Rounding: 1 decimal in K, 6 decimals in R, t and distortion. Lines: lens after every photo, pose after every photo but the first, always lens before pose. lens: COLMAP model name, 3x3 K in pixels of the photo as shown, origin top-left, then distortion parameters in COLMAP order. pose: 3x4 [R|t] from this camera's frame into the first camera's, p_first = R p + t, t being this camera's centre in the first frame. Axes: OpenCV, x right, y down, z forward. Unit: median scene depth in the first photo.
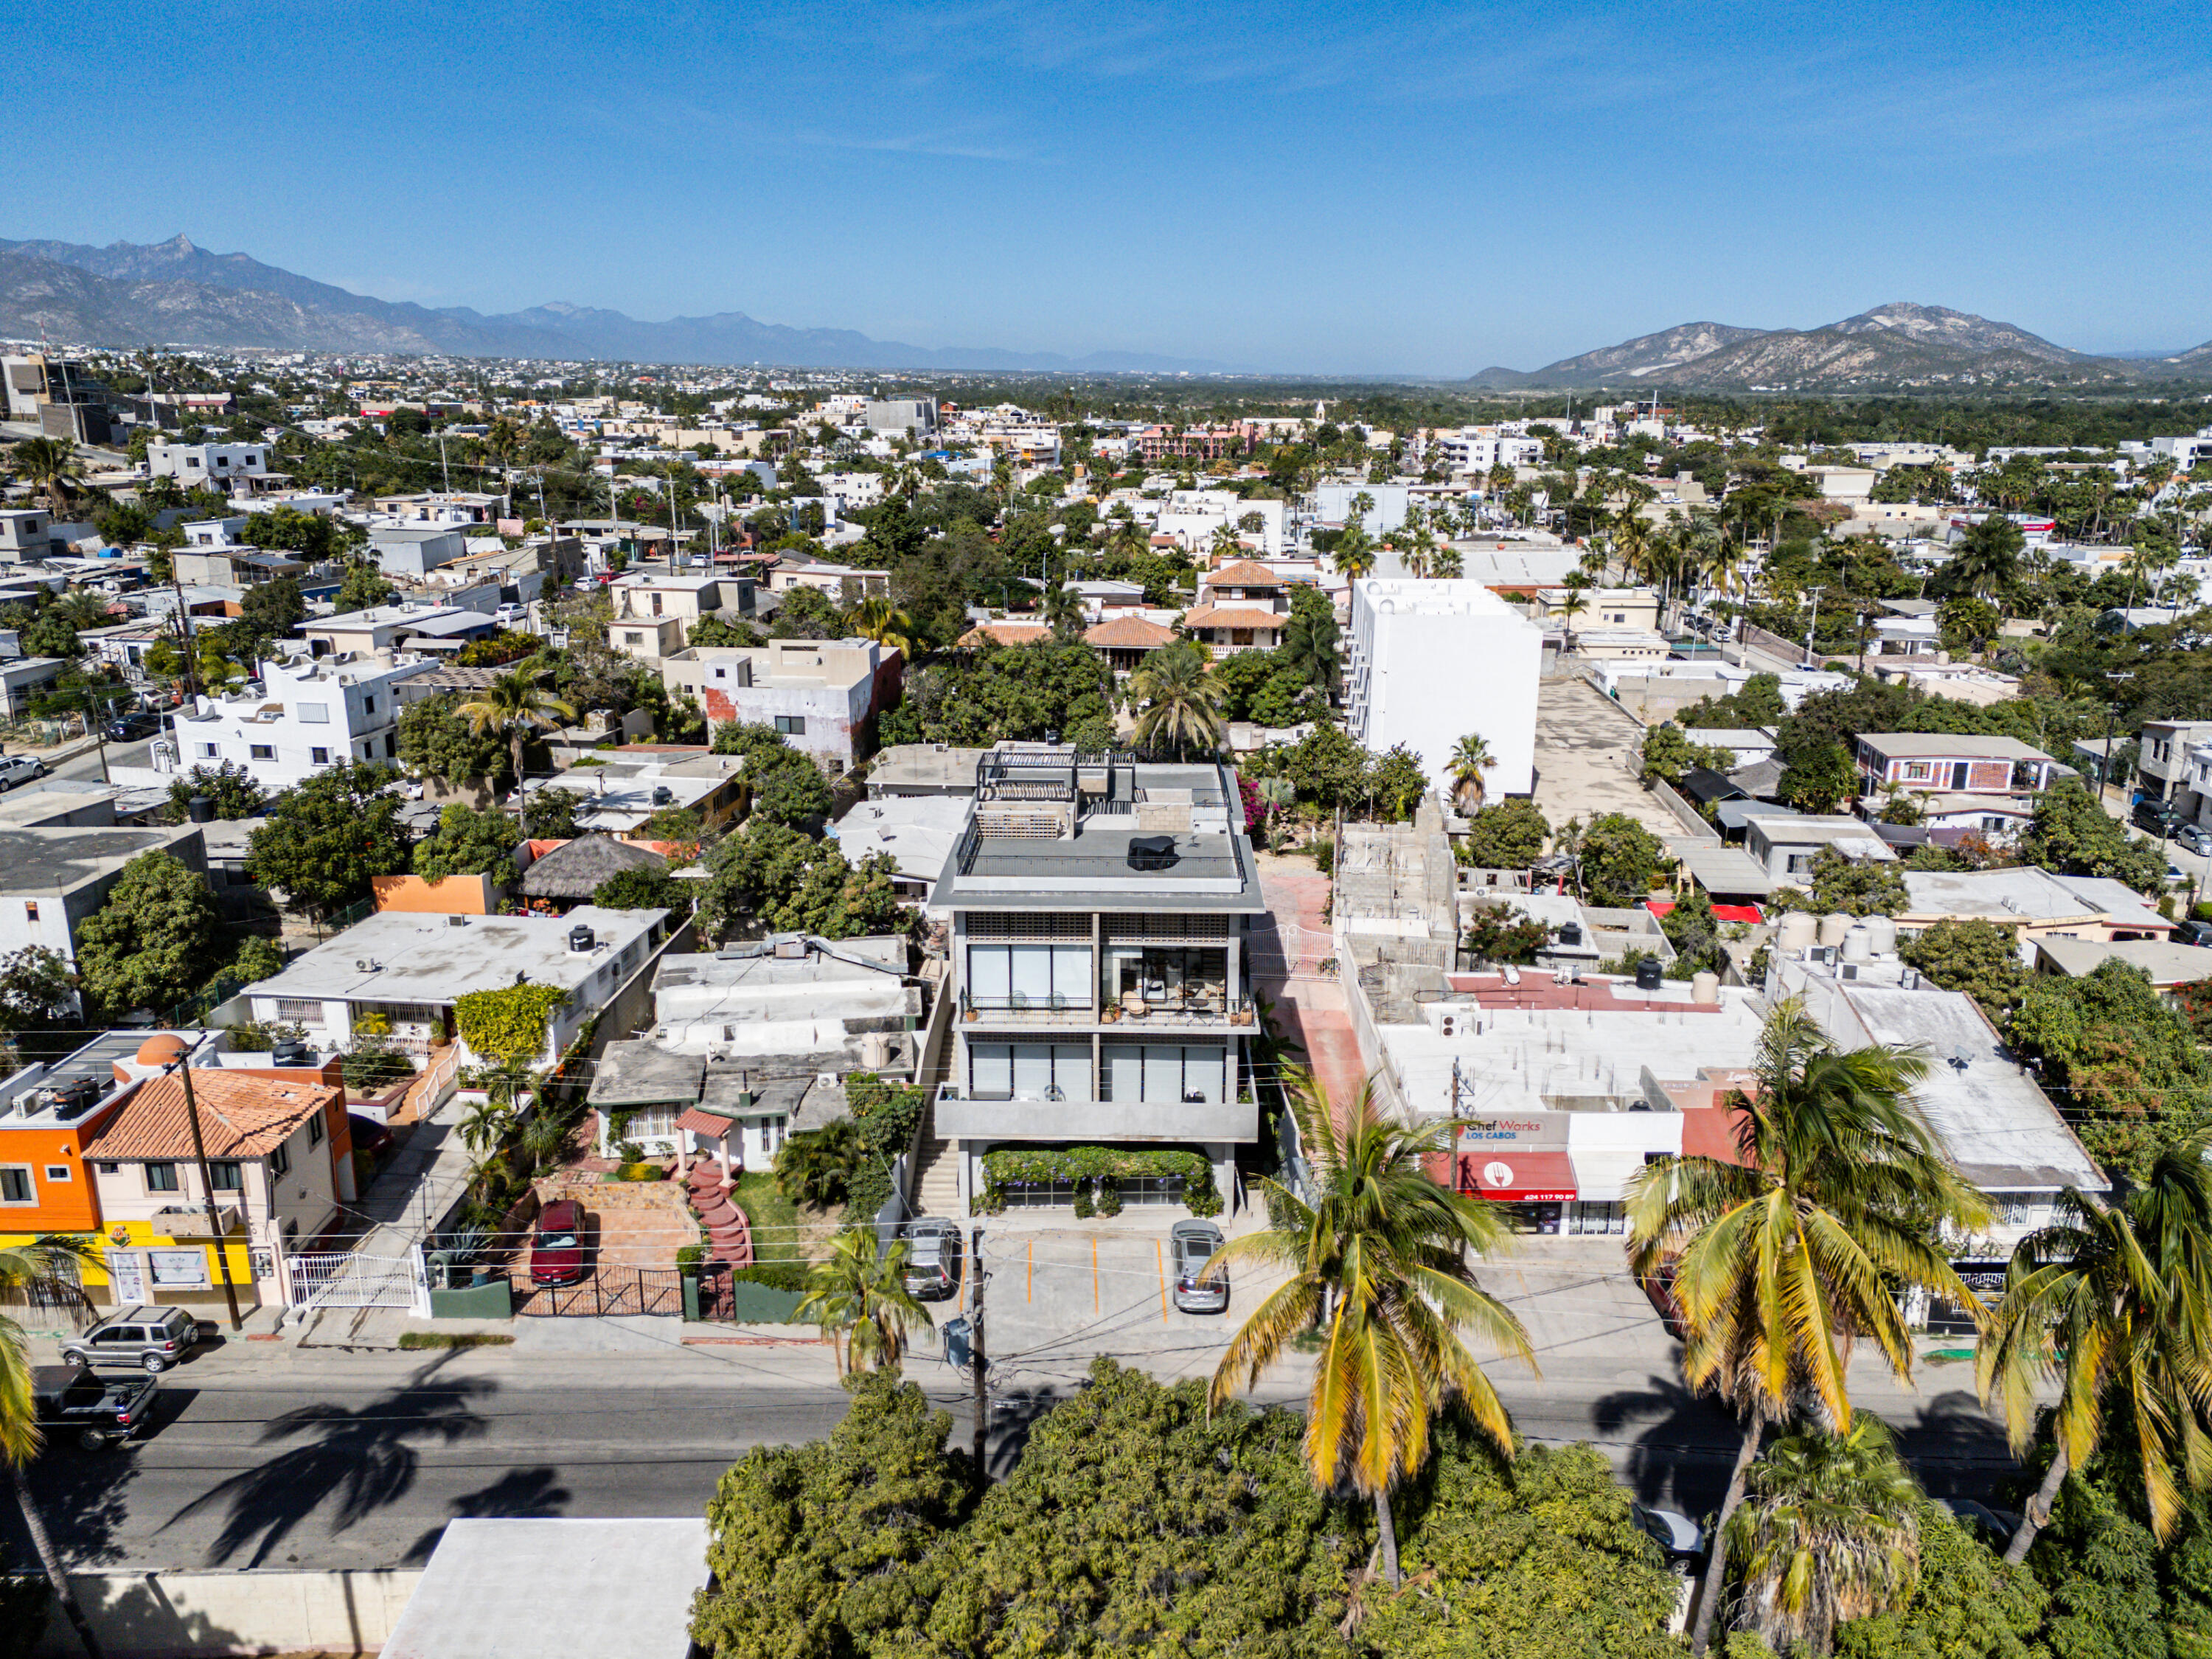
lens RADIAL K [[1620.6, 0, 1104.9], [0, 1620.6, 840.1], [0, 0, 1]] dist [0.074714, -0.062846]
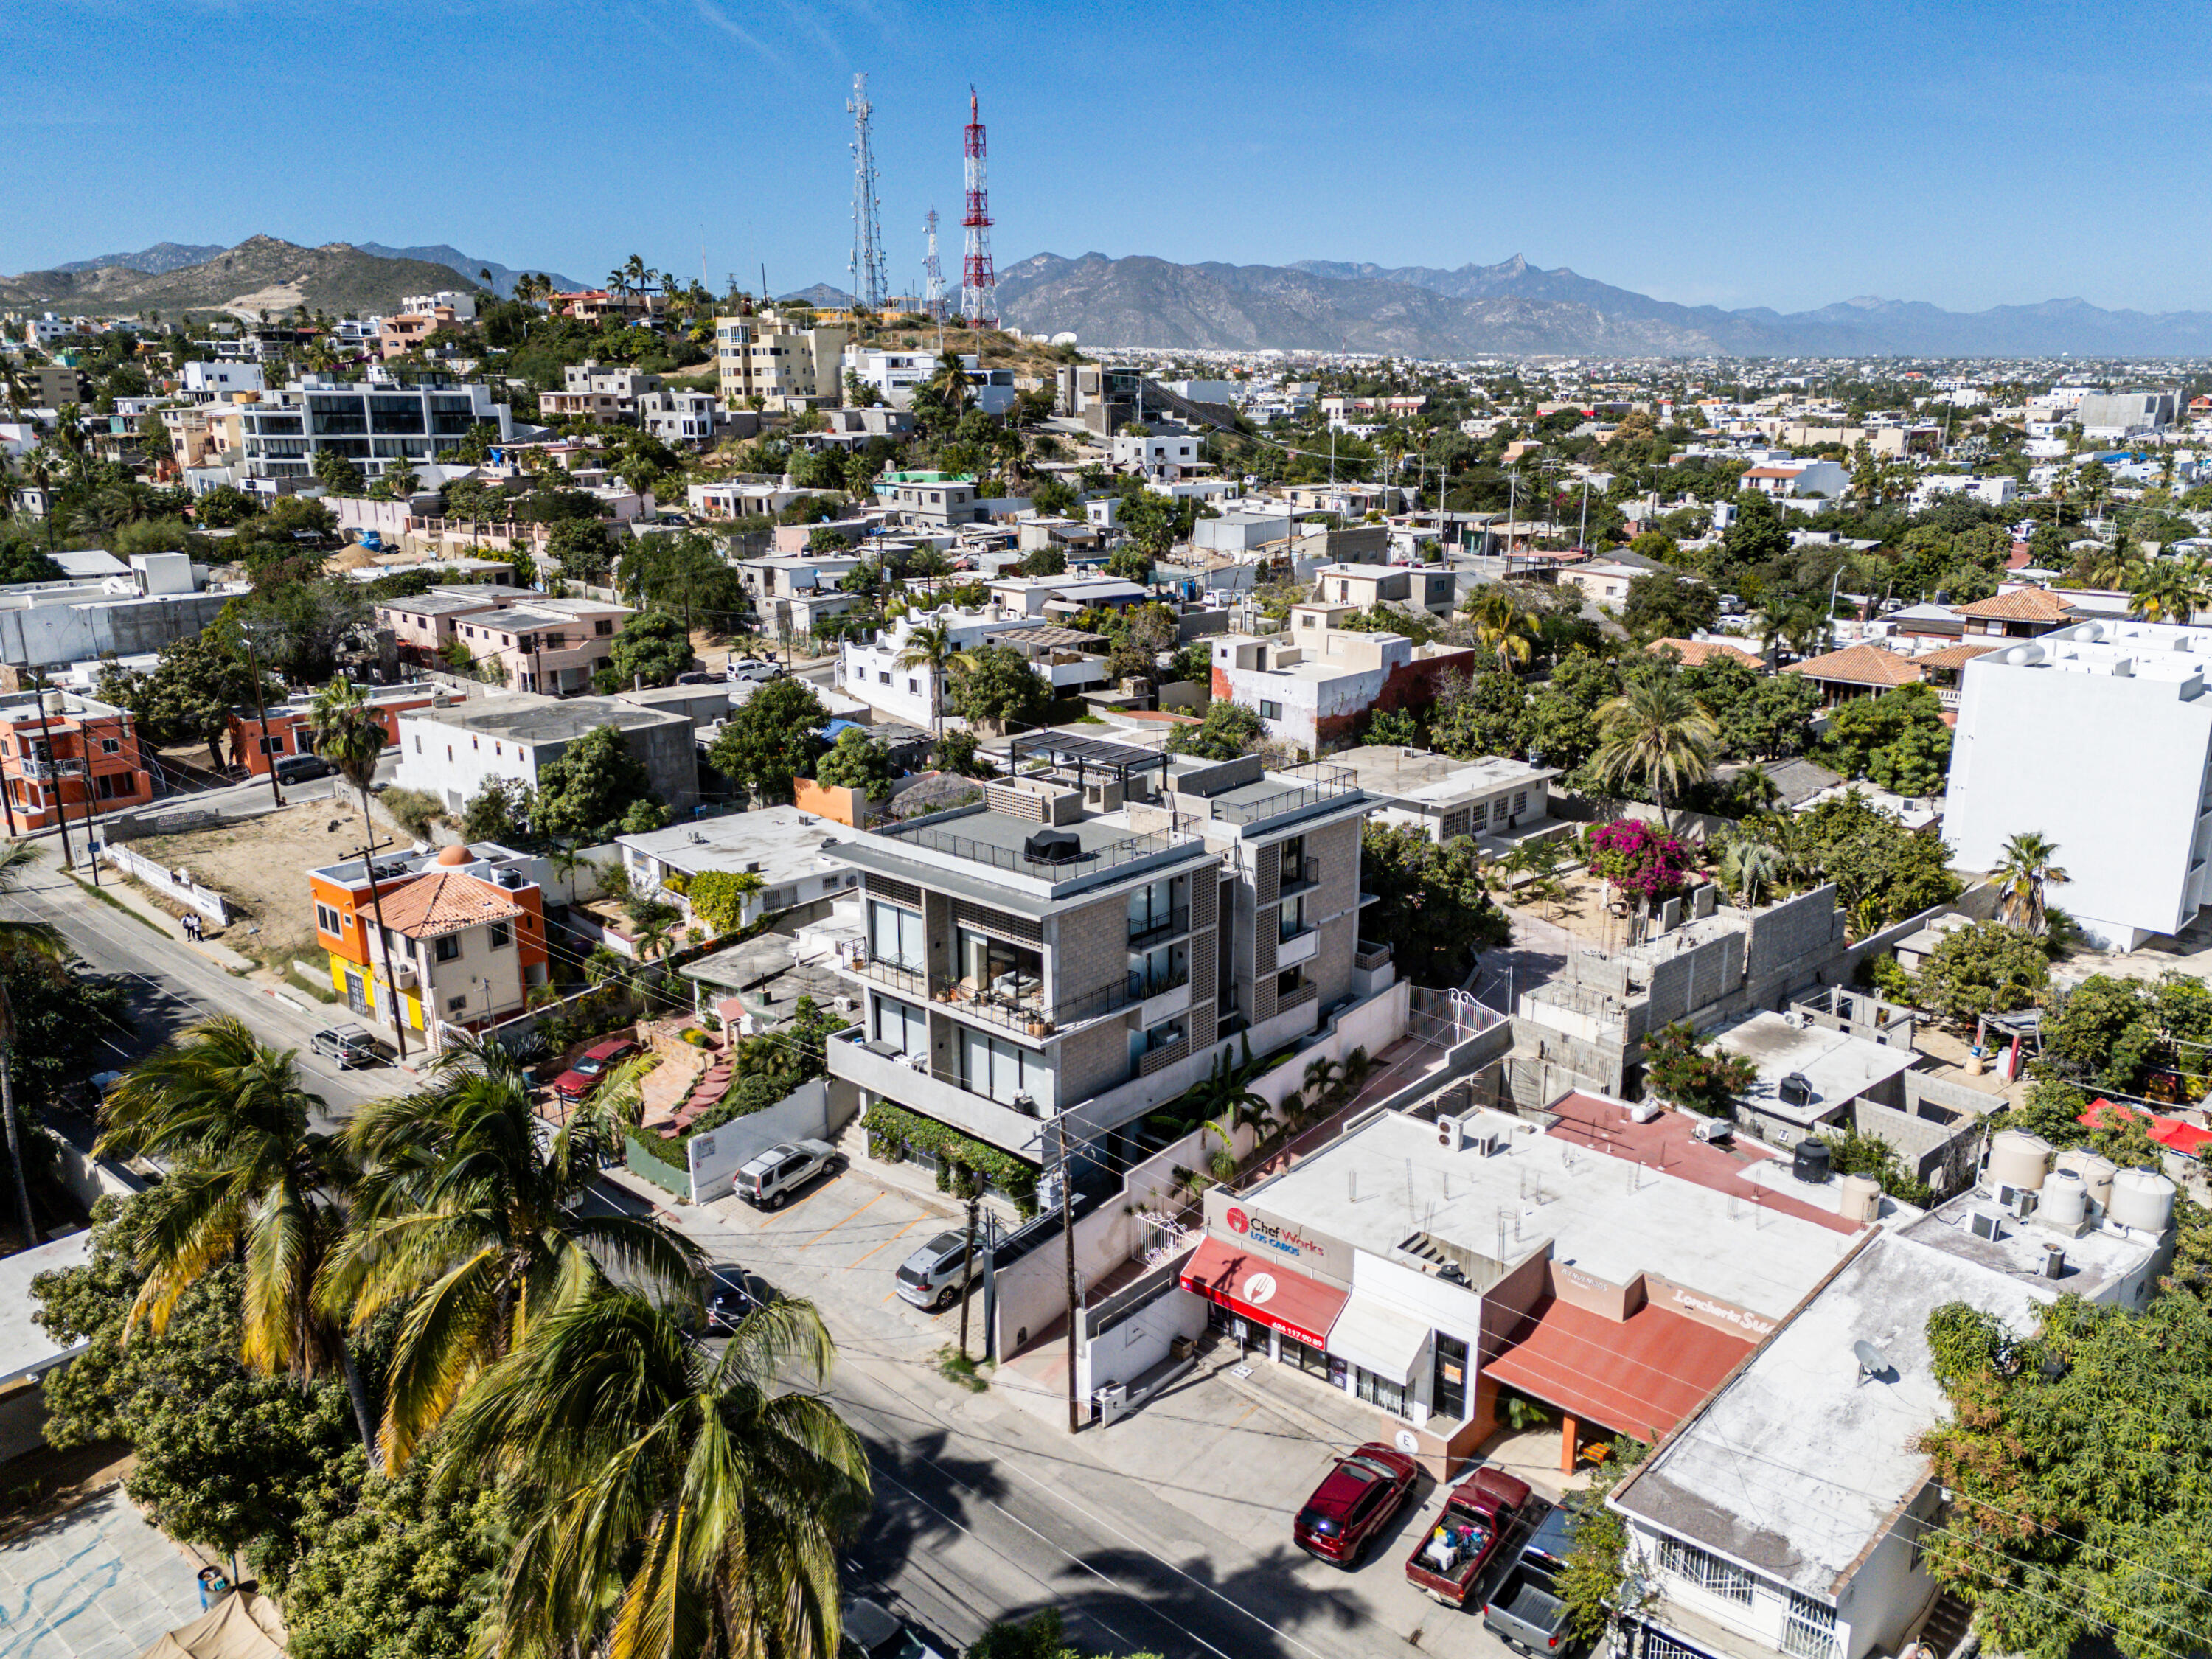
lens RADIAL K [[1620.6, 0, 1104.9], [0, 1620.6, 840.1], [0, 0, 1]] dist [0.074714, -0.062846]
pose [[0.750929, 0.174068, -0.637029, 0.569446], [-0.174326, 0.982669, 0.063019, -0.054128], [0.636959, 0.063728, 0.768259, 0.234254]]
